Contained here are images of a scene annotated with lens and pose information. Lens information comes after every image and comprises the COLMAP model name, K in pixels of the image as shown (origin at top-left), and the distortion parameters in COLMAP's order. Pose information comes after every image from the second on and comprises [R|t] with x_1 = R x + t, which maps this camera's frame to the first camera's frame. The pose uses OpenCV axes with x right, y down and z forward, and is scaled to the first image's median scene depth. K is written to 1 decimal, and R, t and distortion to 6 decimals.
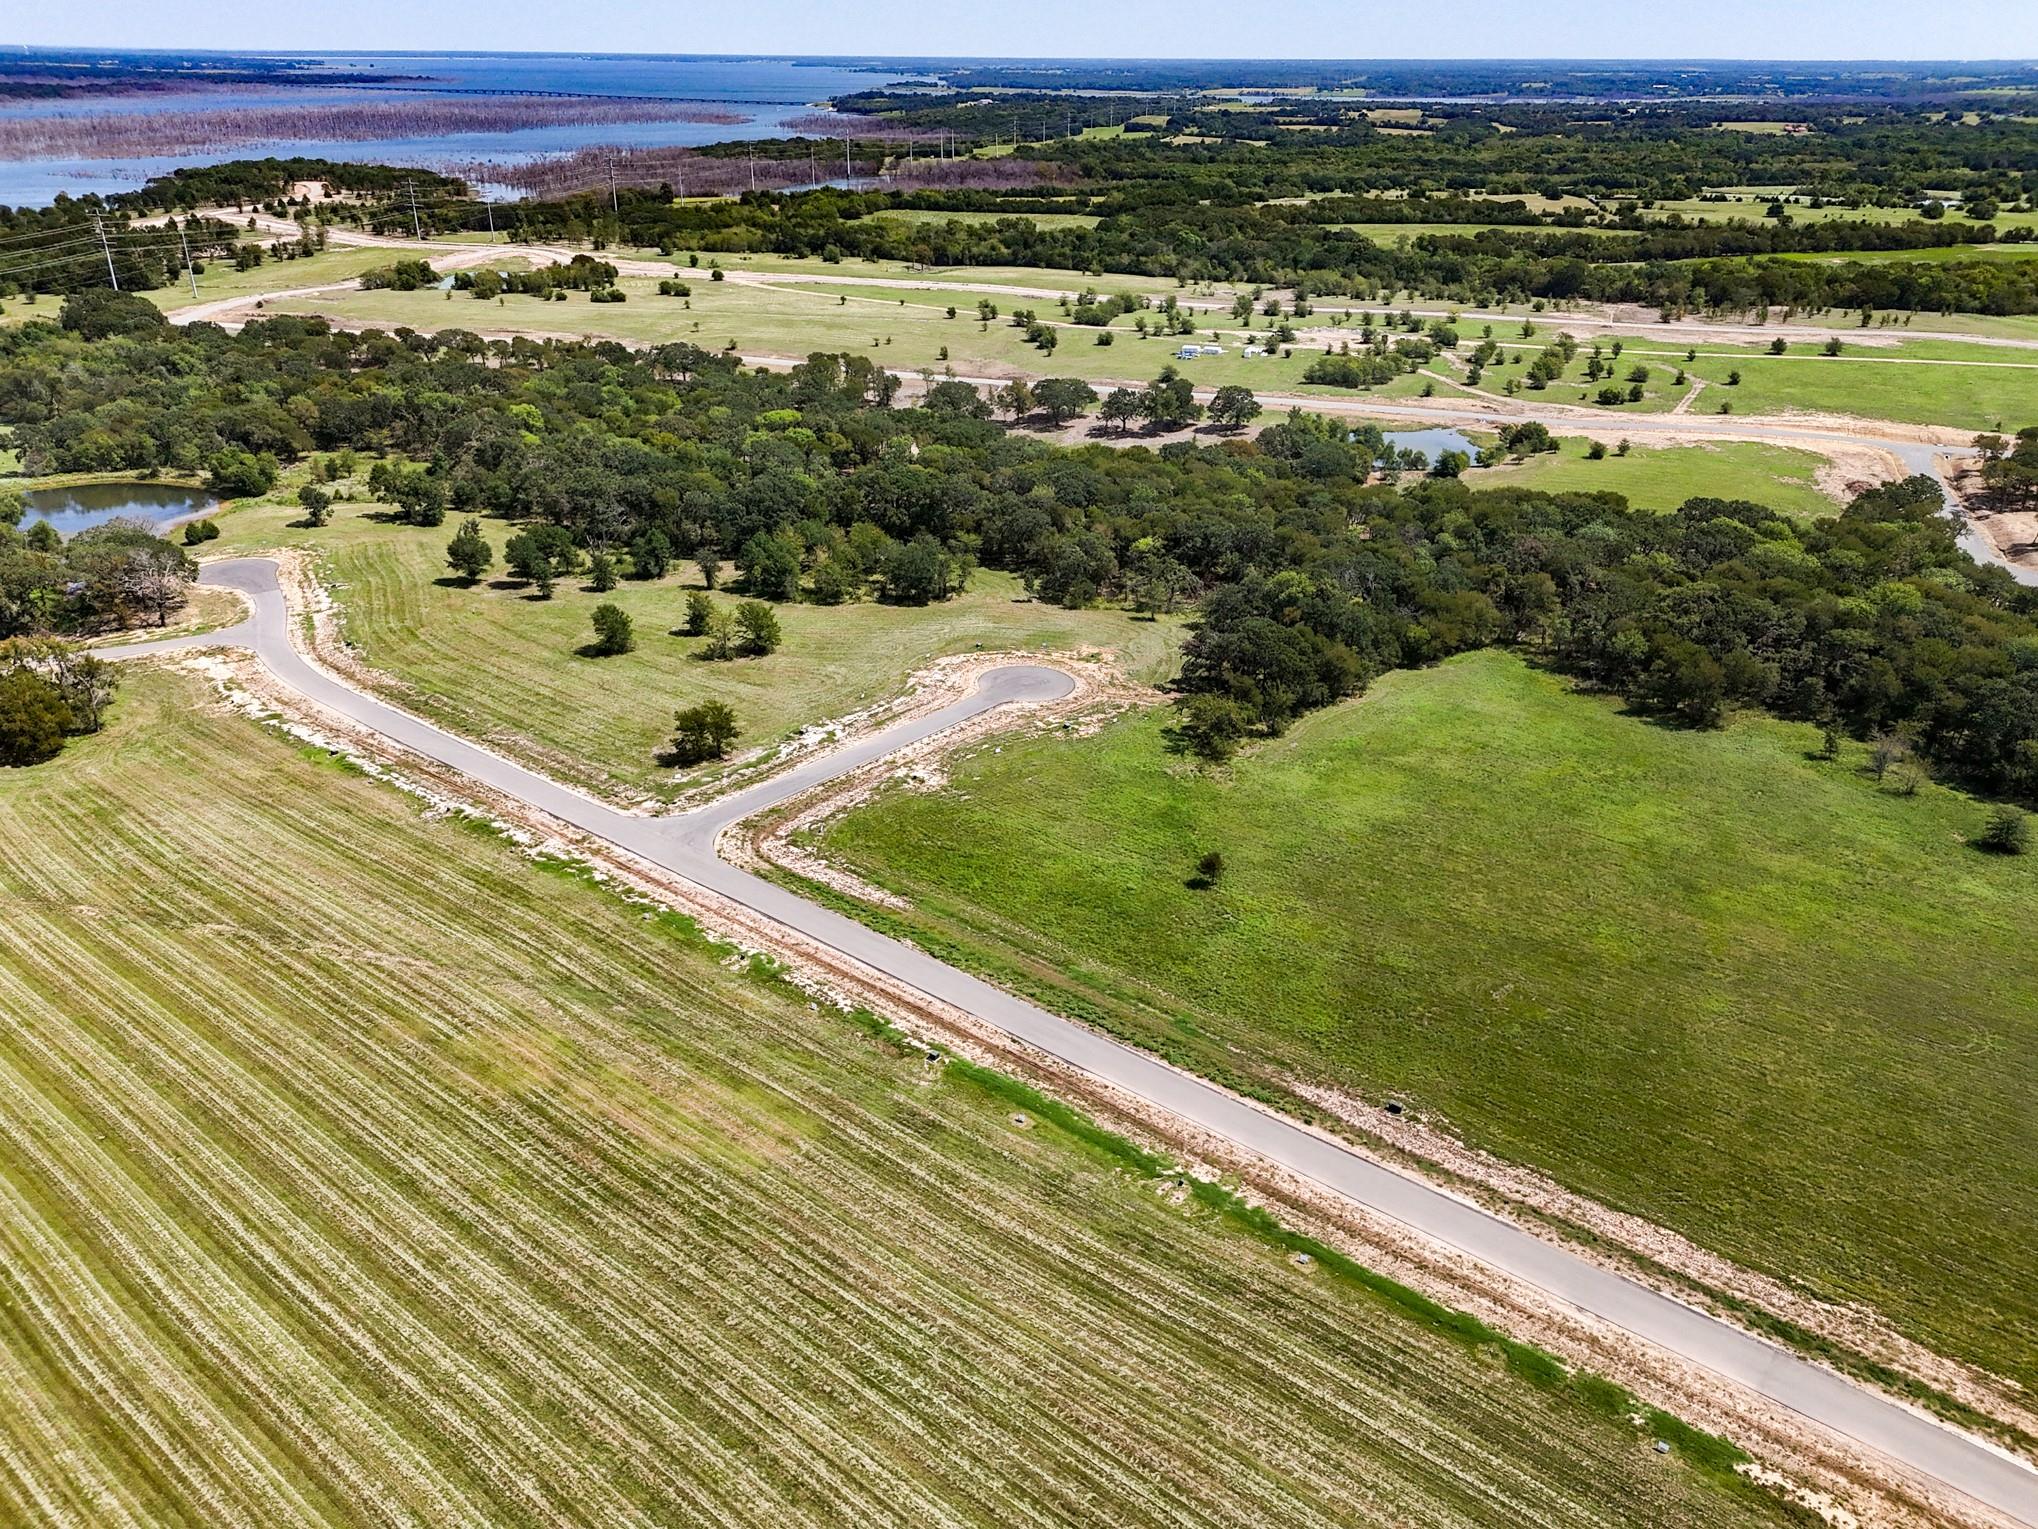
lens RADIAL K [[1500.4, 0, 1022.1], [0, 1500.4, 759.1], [0, 0, 1]] dist [0.061415, -0.057271]
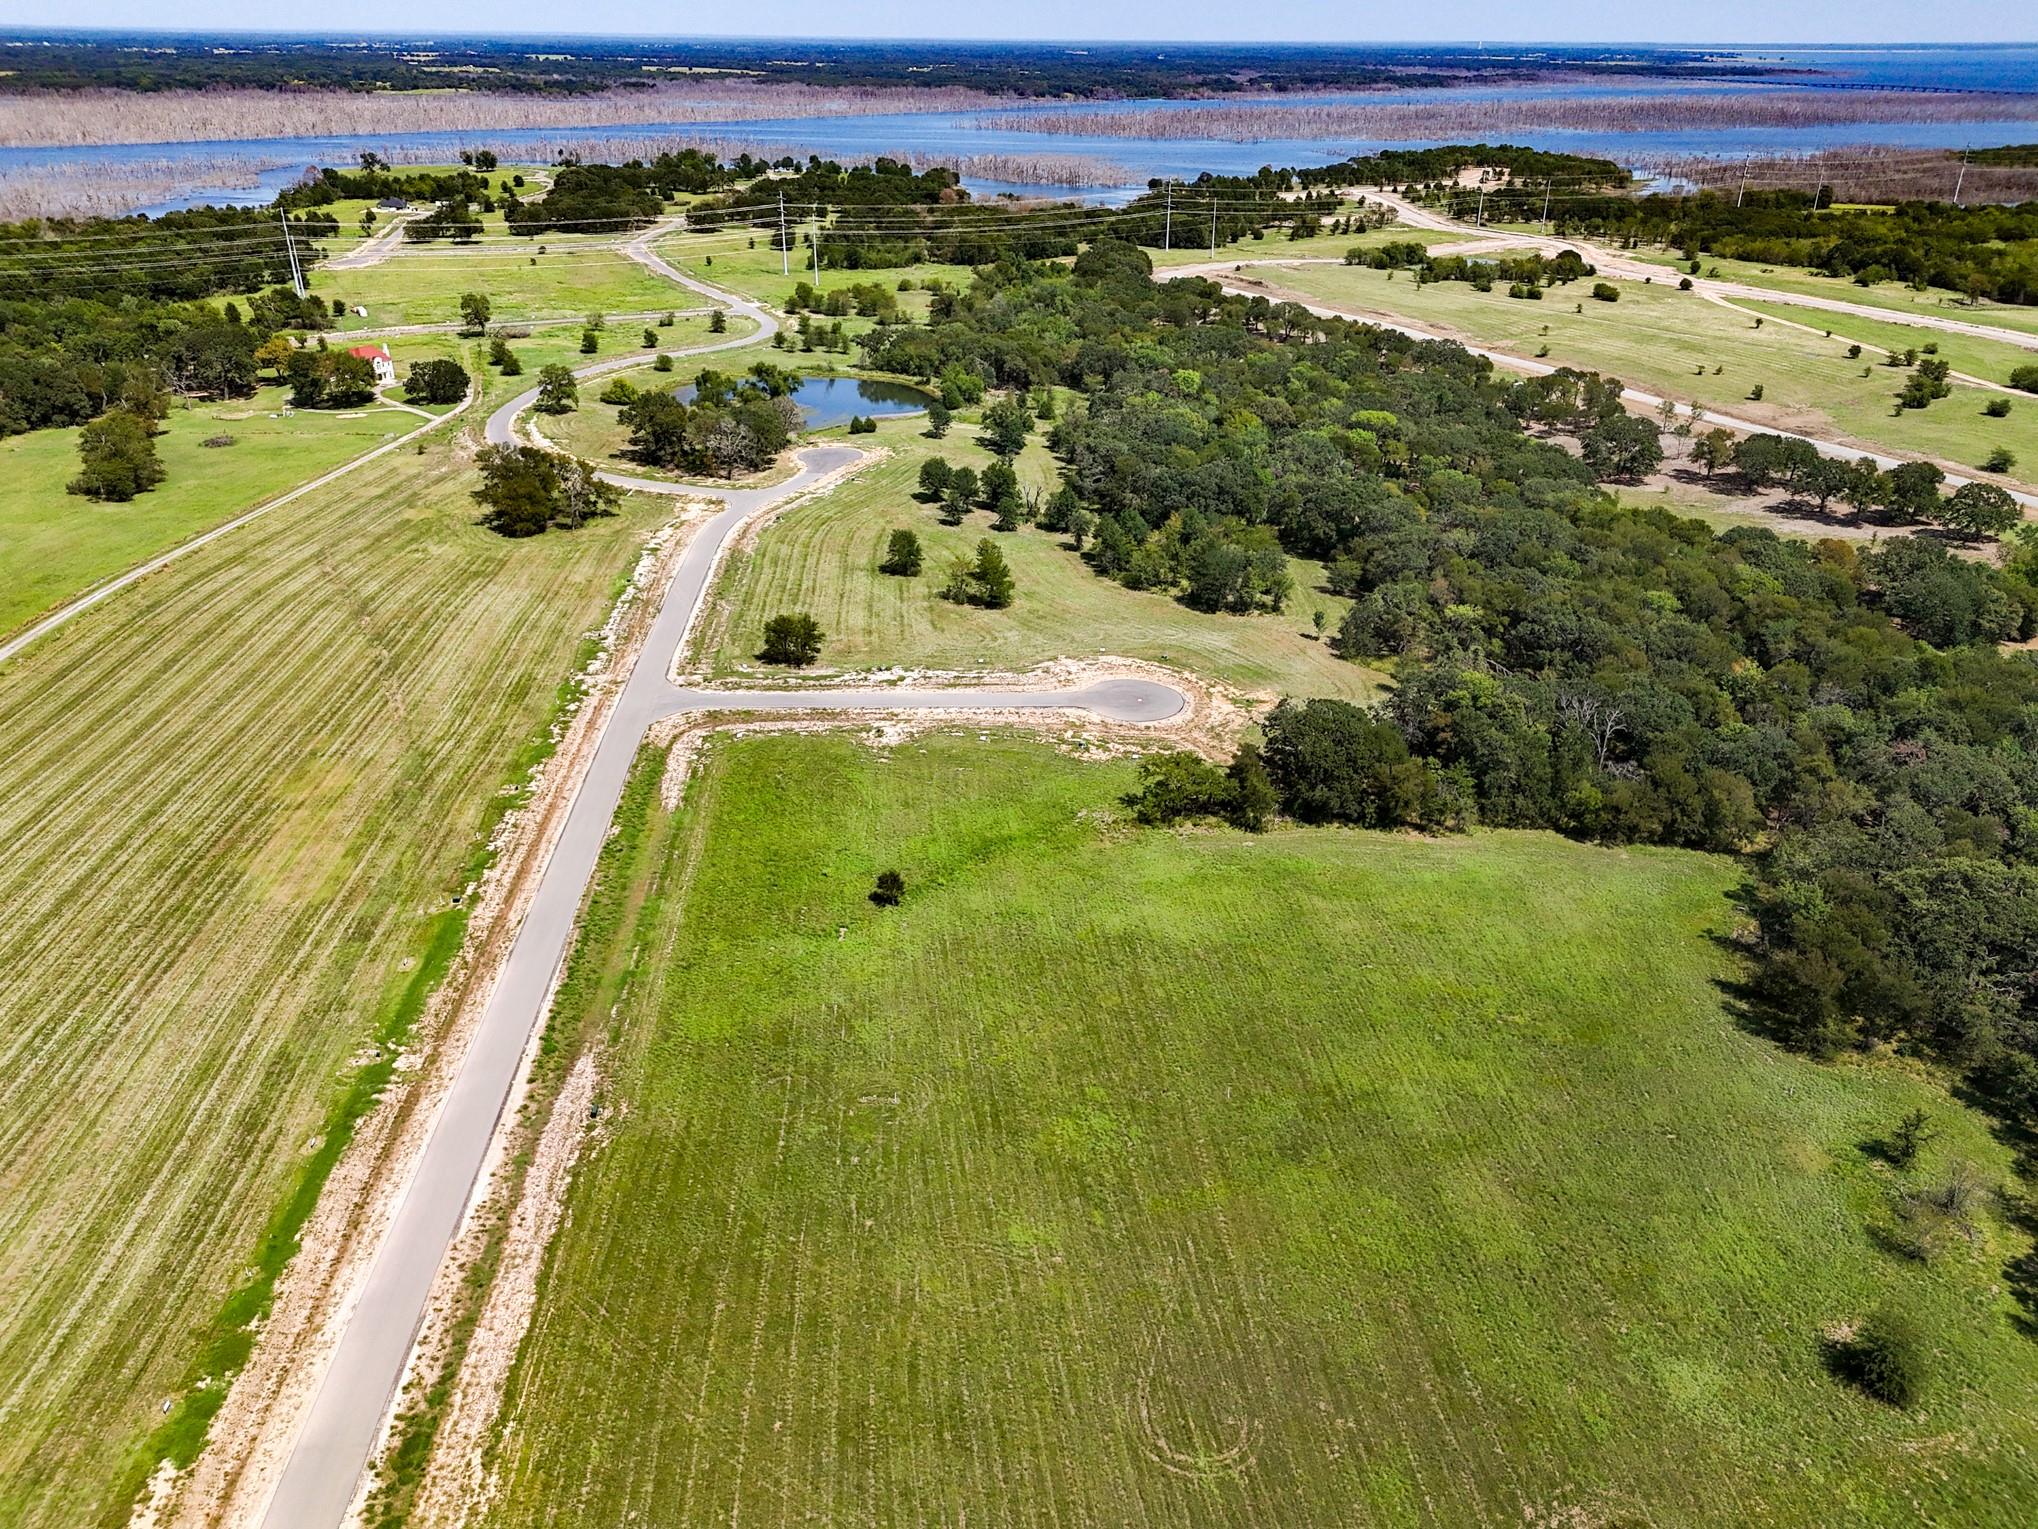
lens RADIAL K [[1500.4, 0, 1022.1], [0, 1500.4, 759.1], [0, 0, 1]] dist [0.061415, -0.057271]
pose [[0.683324, 0.314952, -0.658691, 0.705775], [-0.312678, 0.941492, 0.125801, -0.134570], [0.659773, 0.119995, 0.741823, 0.303601]]
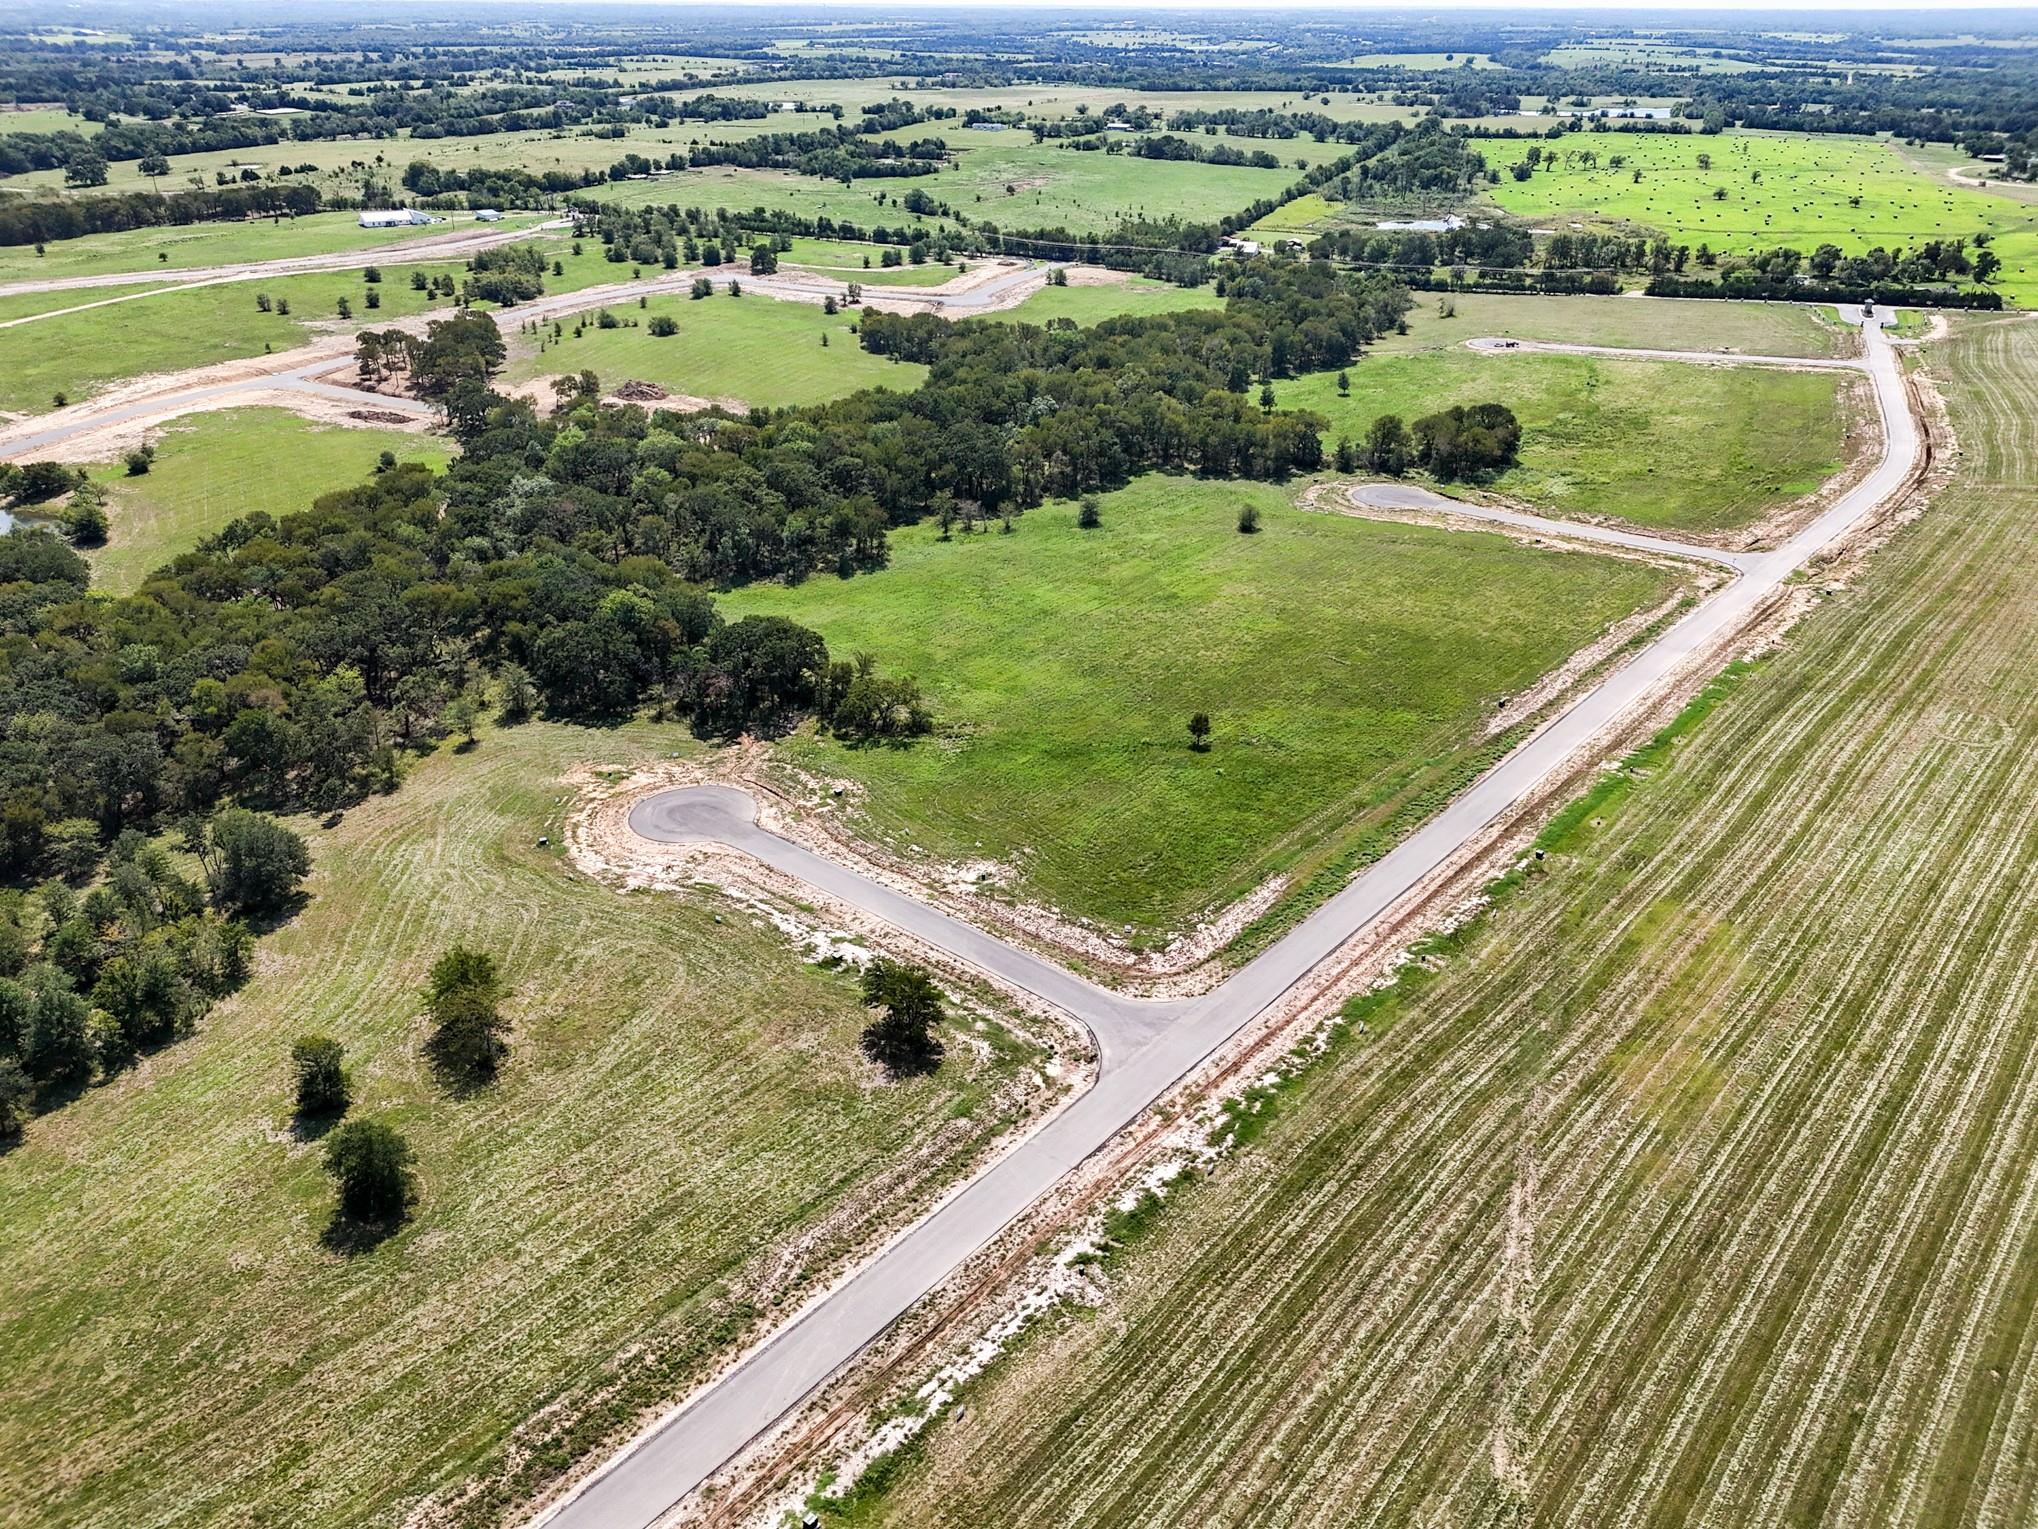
lens RADIAL K [[1500.4, 0, 1022.1], [0, 1500.4, 759.1], [0, 0, 1]] dist [0.061415, -0.057271]
pose [[0.028131, -0.454959, 0.890068, -0.806686], [0.418606, 0.813945, 0.402818, -0.379250], [-0.907732, 0.361256, 0.213346, 0.797811]]
